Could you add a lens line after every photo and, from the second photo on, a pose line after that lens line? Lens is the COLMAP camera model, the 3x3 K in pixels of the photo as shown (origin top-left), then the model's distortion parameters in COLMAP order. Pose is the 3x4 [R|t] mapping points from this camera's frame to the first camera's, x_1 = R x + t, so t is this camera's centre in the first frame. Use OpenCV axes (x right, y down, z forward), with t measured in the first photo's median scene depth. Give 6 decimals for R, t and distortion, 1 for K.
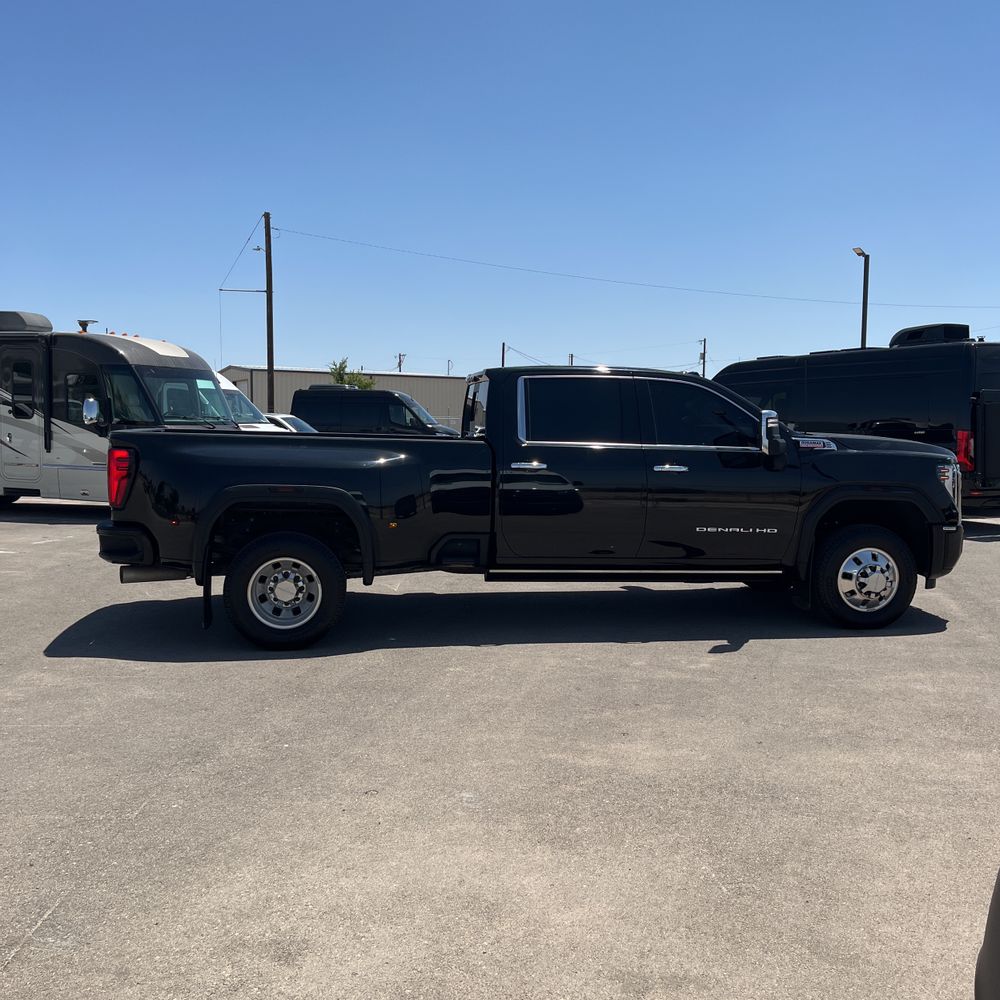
lens RADIAL K [[1014.4, 0, 505.2], [0, 1014.4, 498.5], [0, 0, 1]] dist [0.026436, 0.000000]
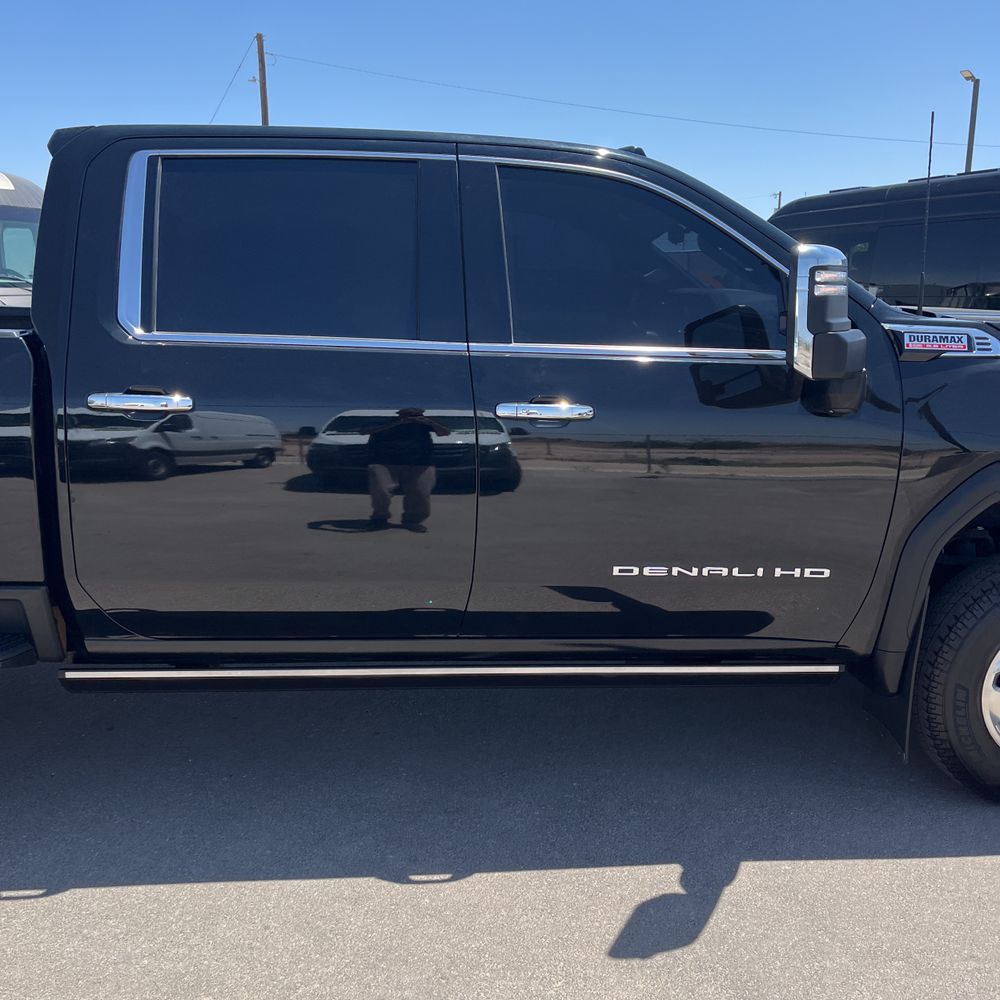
lens RADIAL K [[1014.4, 0, 521.7], [0, 1014.4, 502.3], [0, 0, 1]] dist [0.026436, 0.000000]
pose [[0.998724, 0.012311, -0.048969, 0.171561], [-0.005671, 0.991036, 0.133474, -0.044720], [0.050173, -0.133026, 0.989842, 0.624538]]
